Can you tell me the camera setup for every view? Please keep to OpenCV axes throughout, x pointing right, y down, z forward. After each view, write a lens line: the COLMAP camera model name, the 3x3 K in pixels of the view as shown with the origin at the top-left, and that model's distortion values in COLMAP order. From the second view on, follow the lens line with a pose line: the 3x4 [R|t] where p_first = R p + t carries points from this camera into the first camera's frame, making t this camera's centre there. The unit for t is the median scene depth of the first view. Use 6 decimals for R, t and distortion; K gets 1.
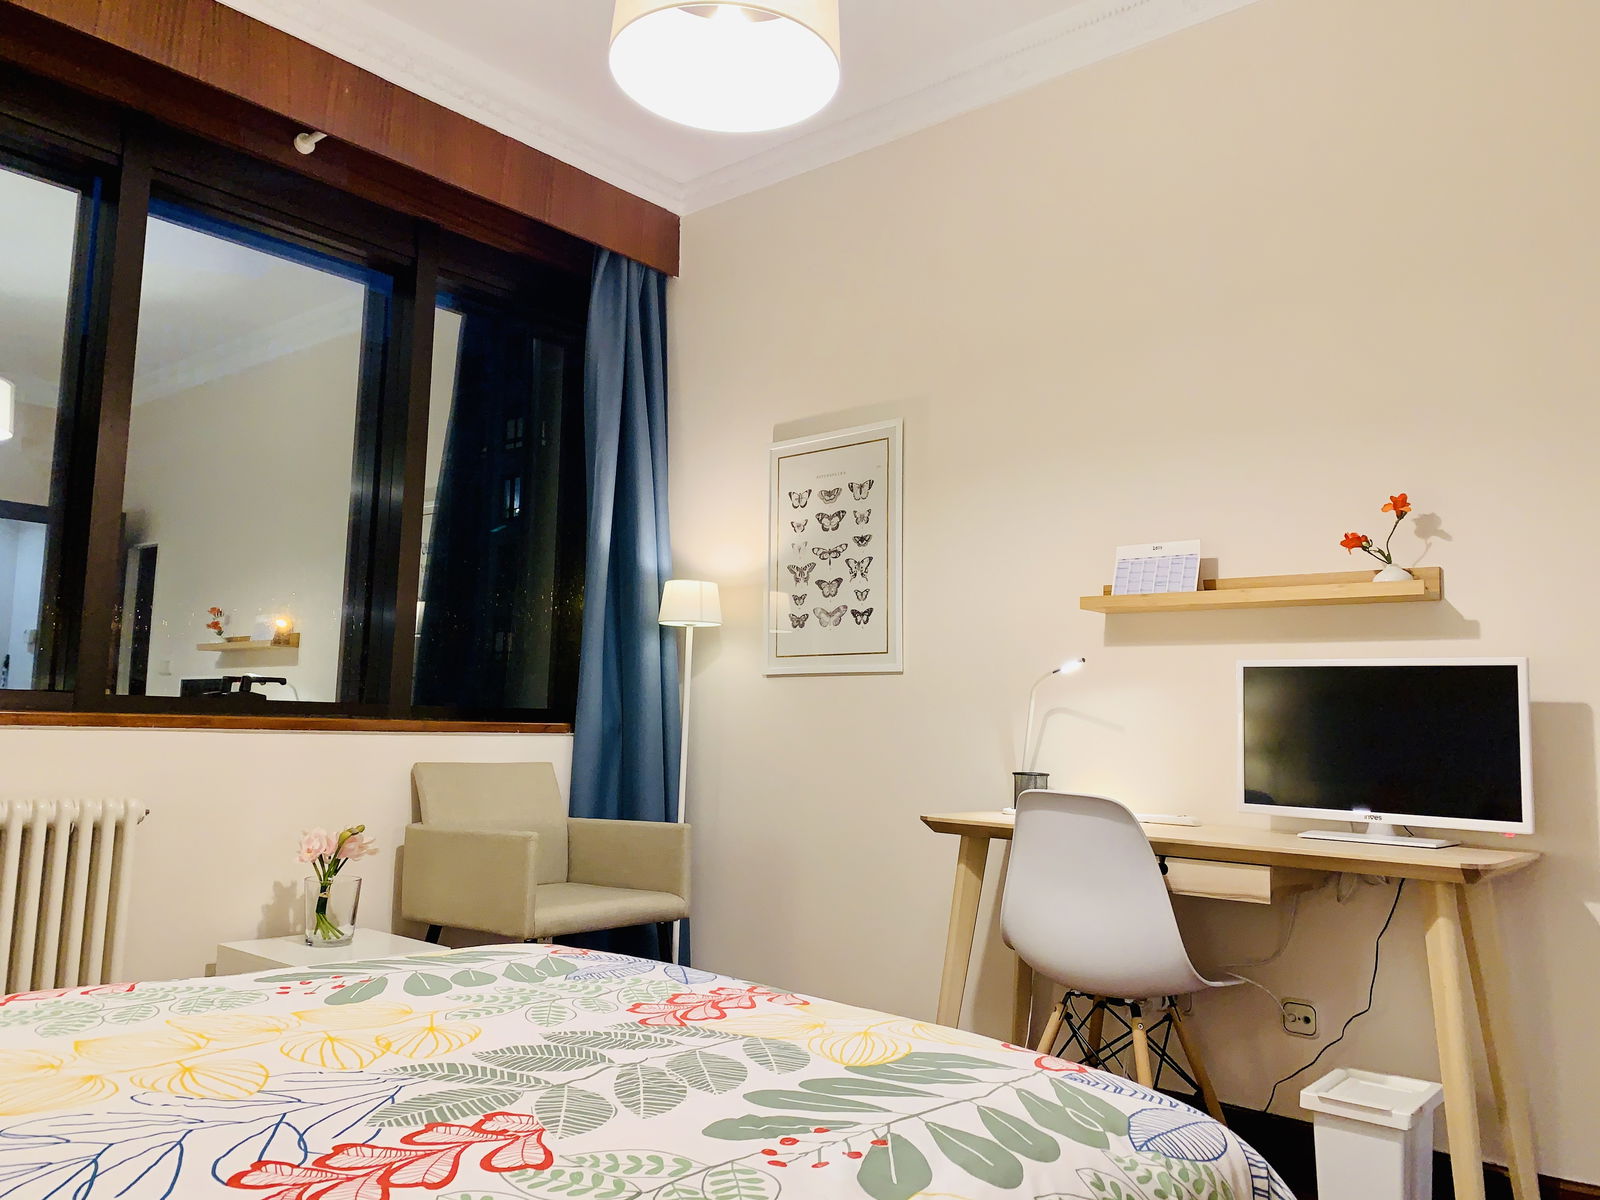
lens RADIAL K [[1215.4, 0, 795.7], [0, 1215.4, 595.2], [0, 0, 1]] dist [0.006727, 0.000292]
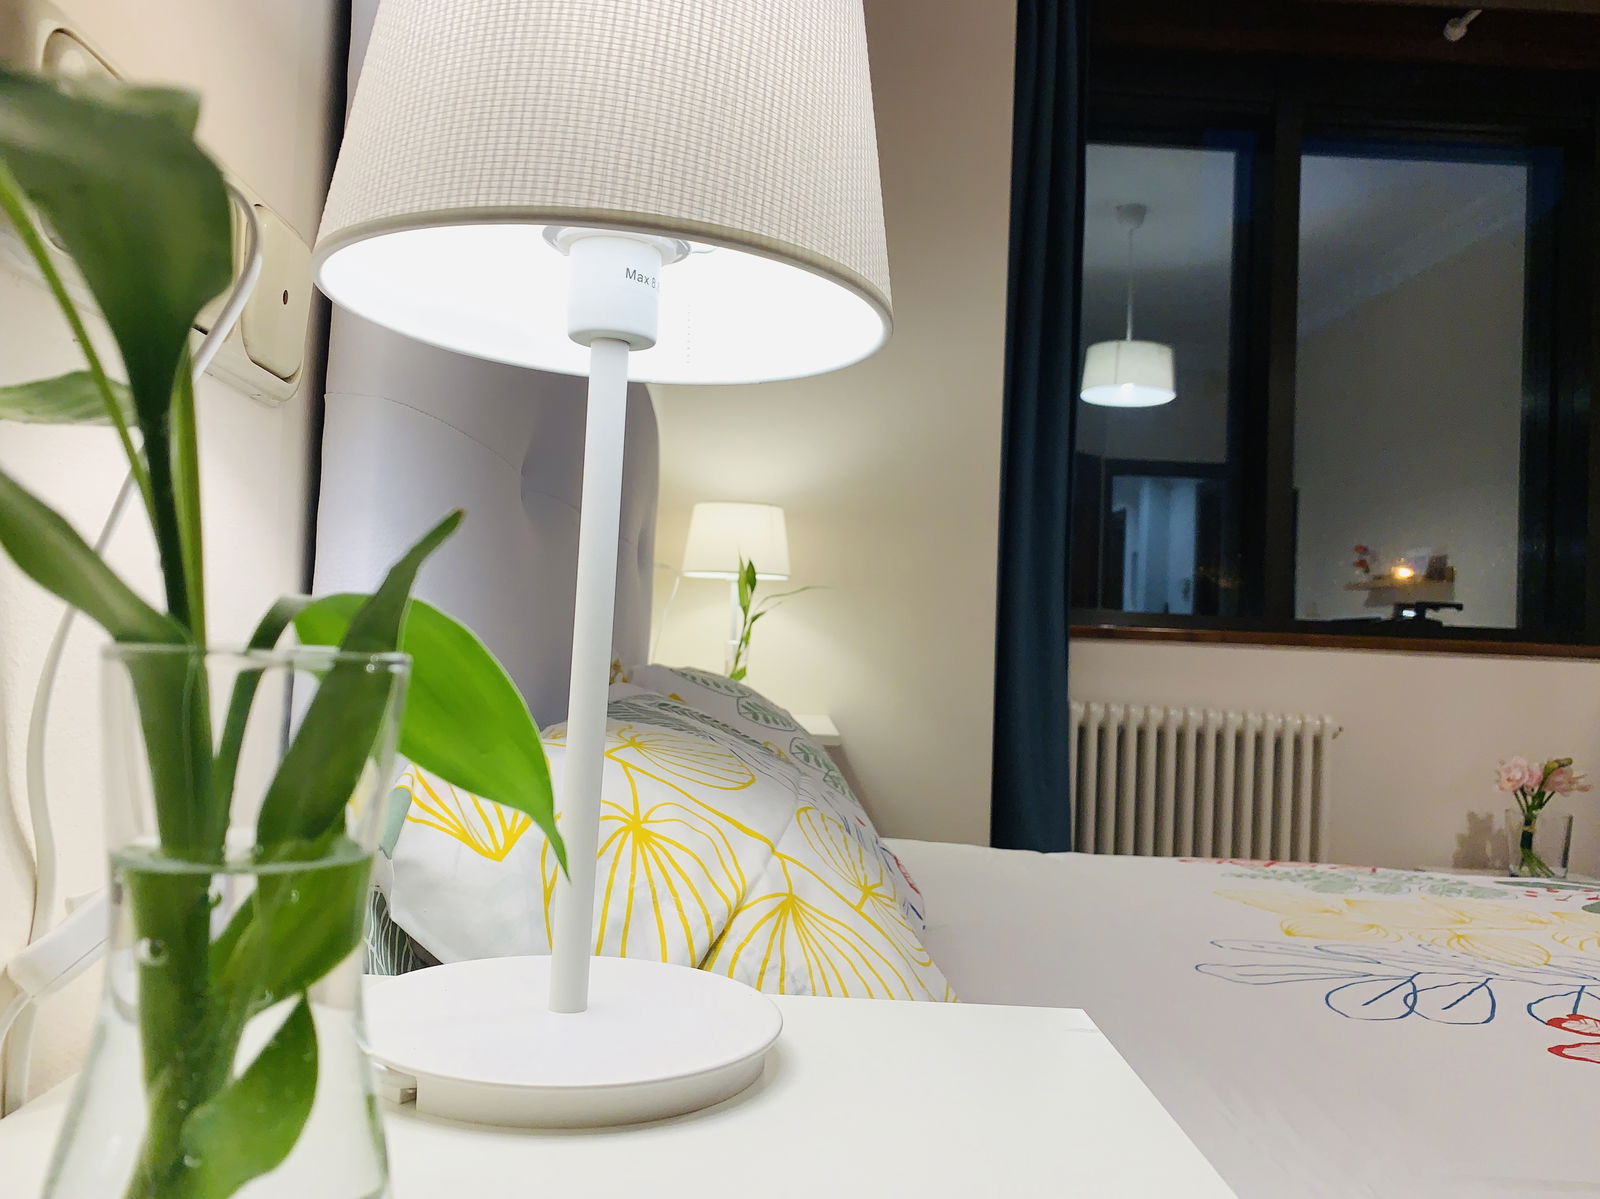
lens RADIAL K [[1276.8, 0, 800.0], [0, 1276.8, 599.5], [0, 0, 1]] dist [0.029444, -0.007018]
pose [[0.667303, -0.030332, -0.744168, -0.019479], [0.062233, 0.997947, 0.015129, 0.020853], [0.742182, -0.056408, 0.667821, -0.065005]]
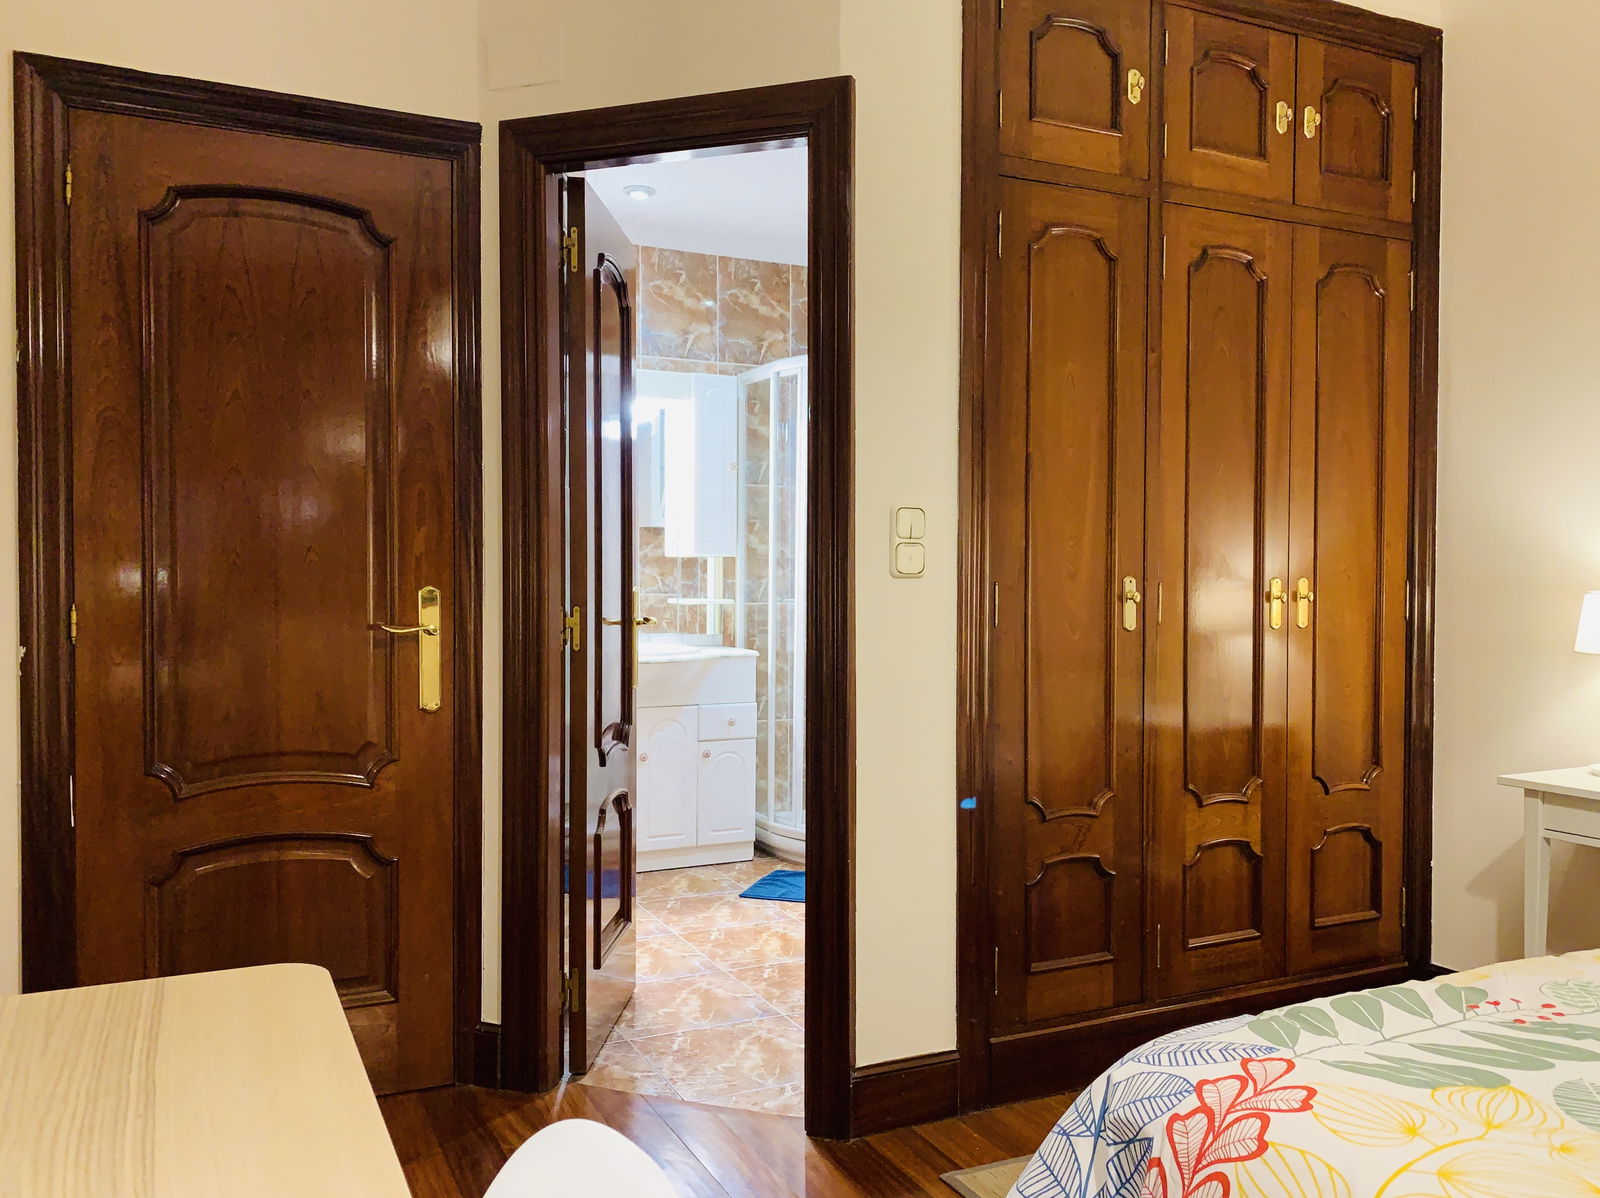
lens RADIAL K [[1296.7, 0, 823.5], [0, 1296.7, 587.3], [0, 0, 1]] dist [0.001791, 0.007572]
pose [[-0.919654, -0.031612, 0.391454, 0.072186], [-0.067537, 0.994636, -0.078344, 0.050550], [-0.386878, -0.098487, -0.916856, 1.052736]]
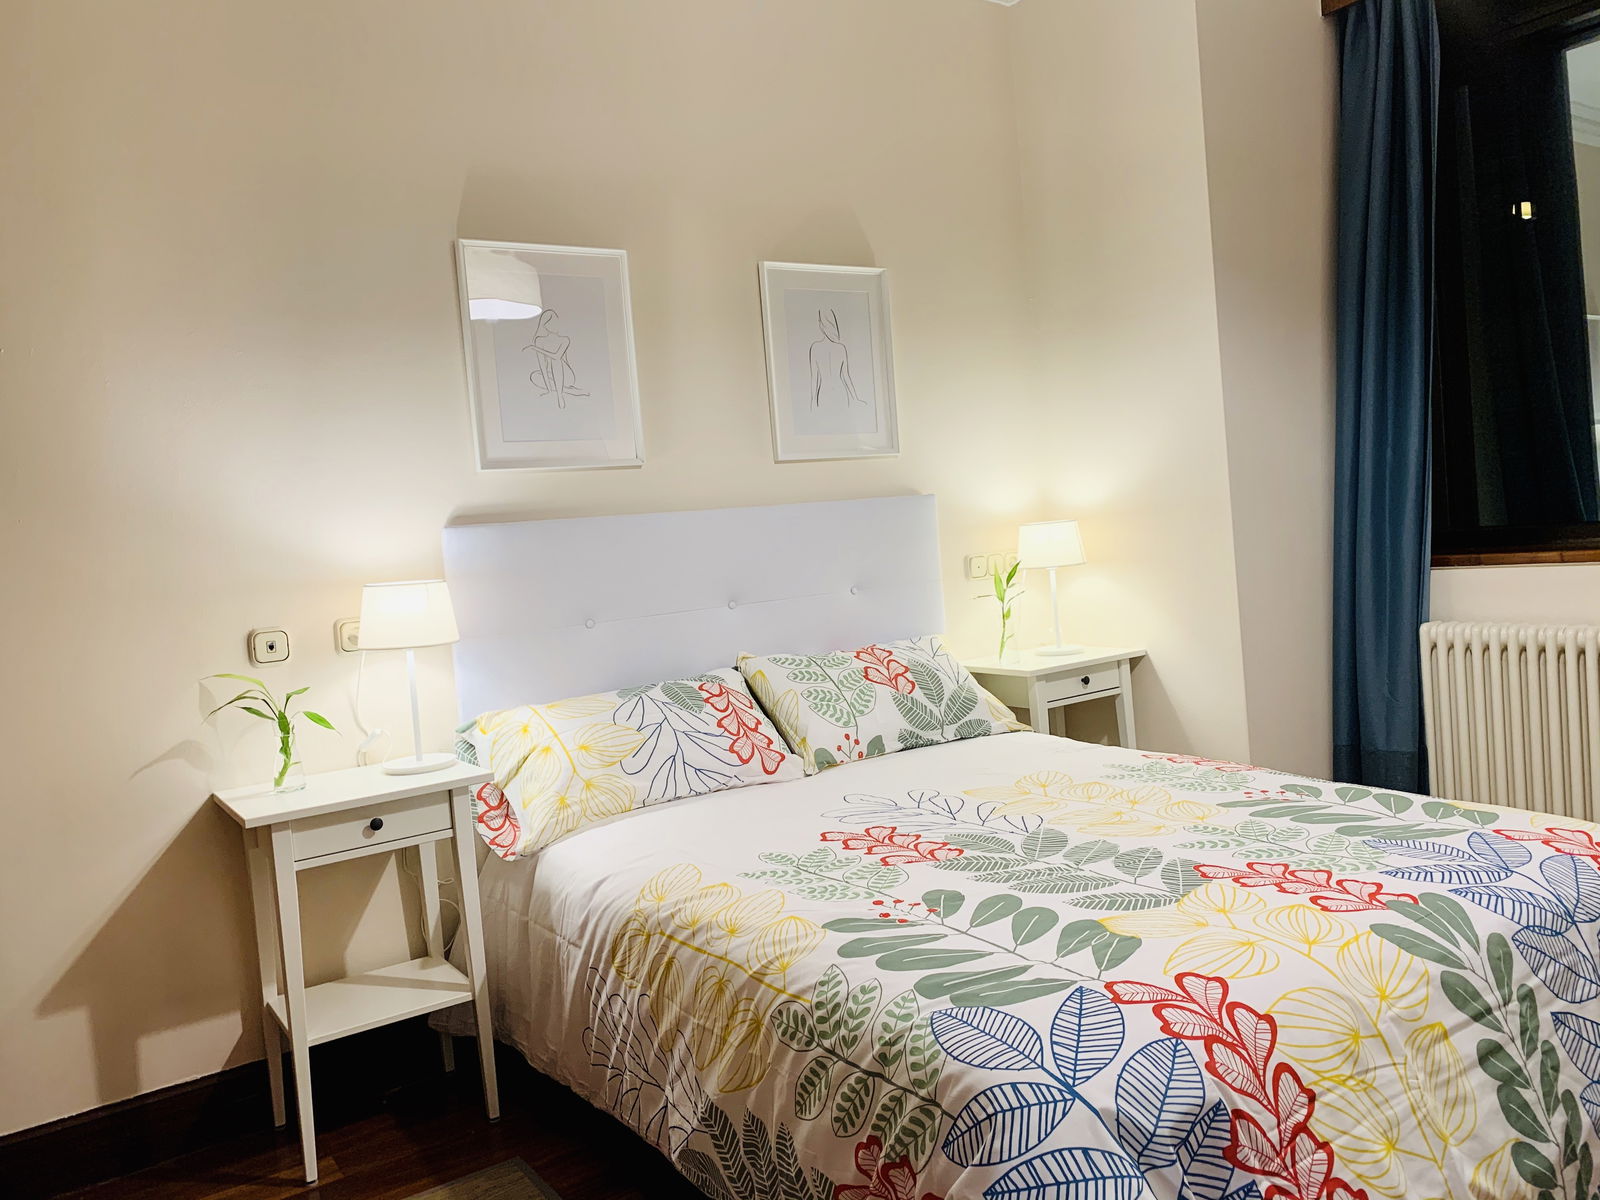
lens RADIAL K [[1218.2, 0, 787.1], [0, 1218.2, 574.4], [0, 0, 1]] dist [0.059595, -0.056209]
pose [[-0.260466, 0.029475, -0.965033, 0.624753], [0.177416, 0.983974, -0.017831, 0.004177], [0.949042, -0.175856, -0.261522, 0.516386]]
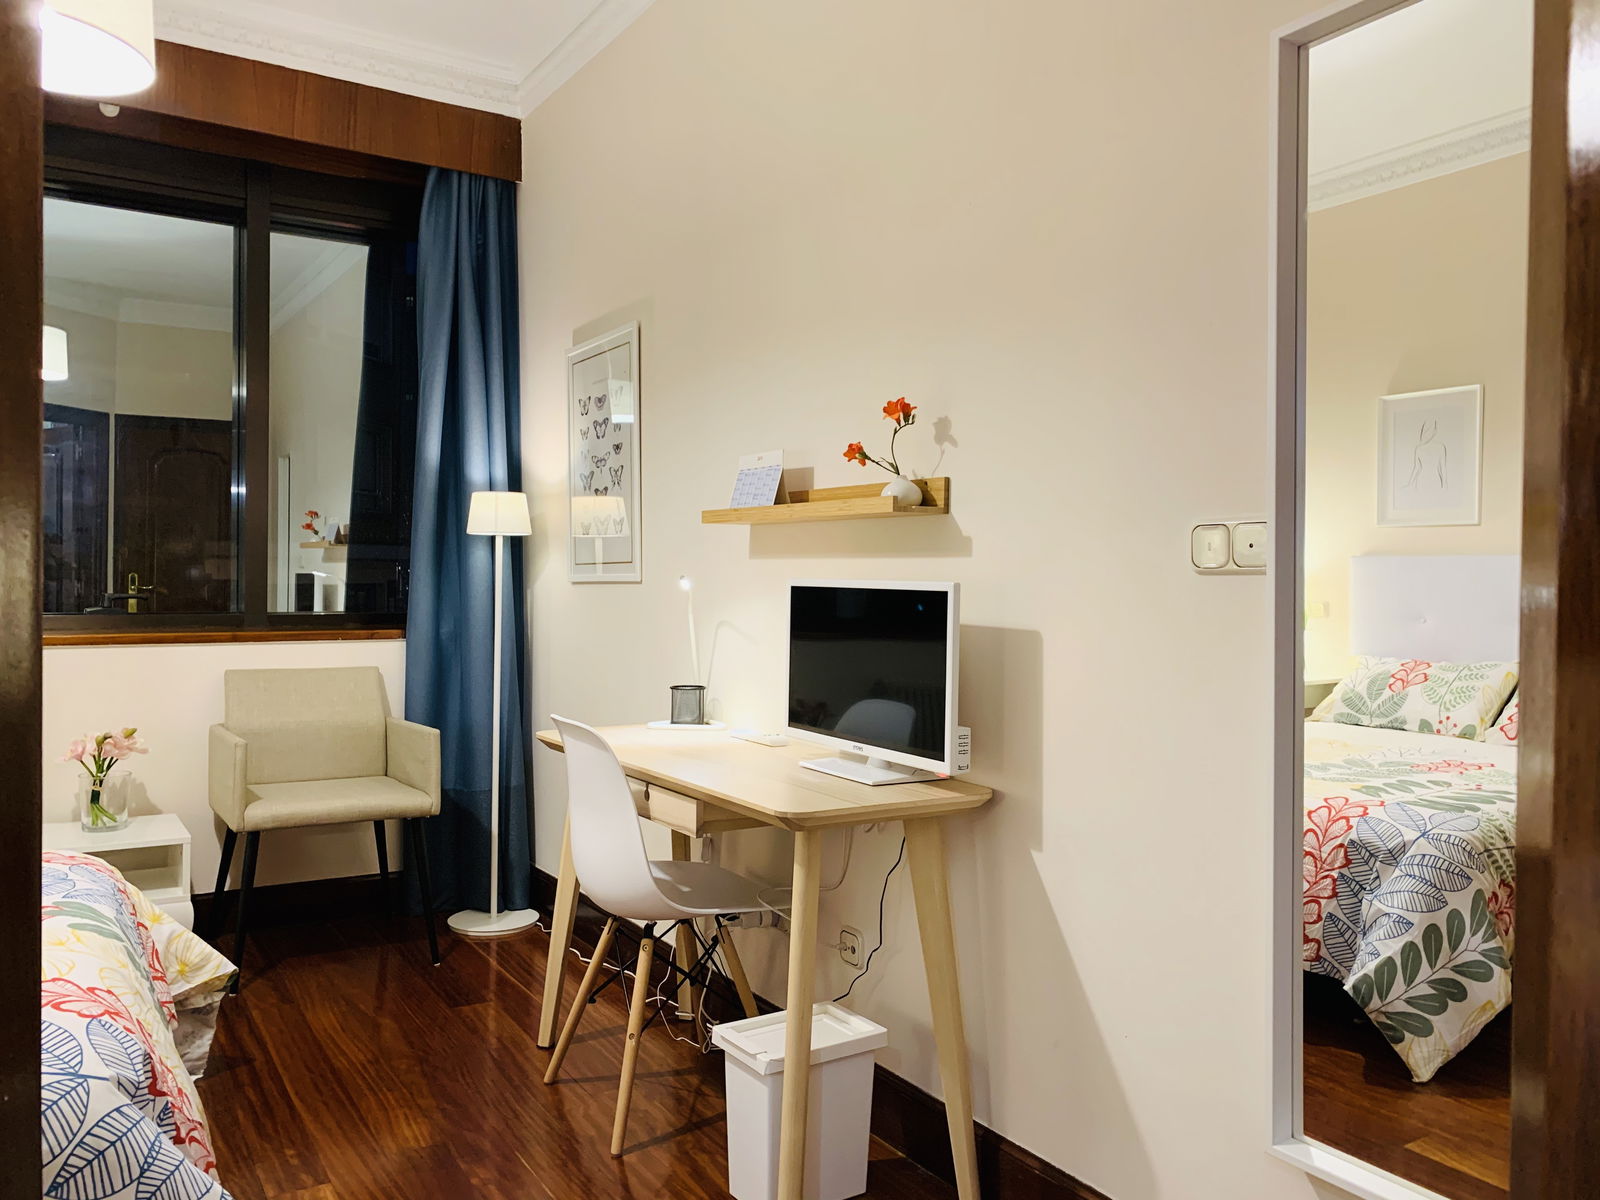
lens RADIAL K [[1227.6, 0, 801.4], [0, 1227.6, 586.2], [0, 0, 1]] dist [0.016389, 0.006886]
pose [[0.958352, -0.015506, -0.285168, 0.597690], [0.046999, 0.993474, 0.103928, -0.036968], [0.281696, -0.113002, 0.952826, 0.083111]]
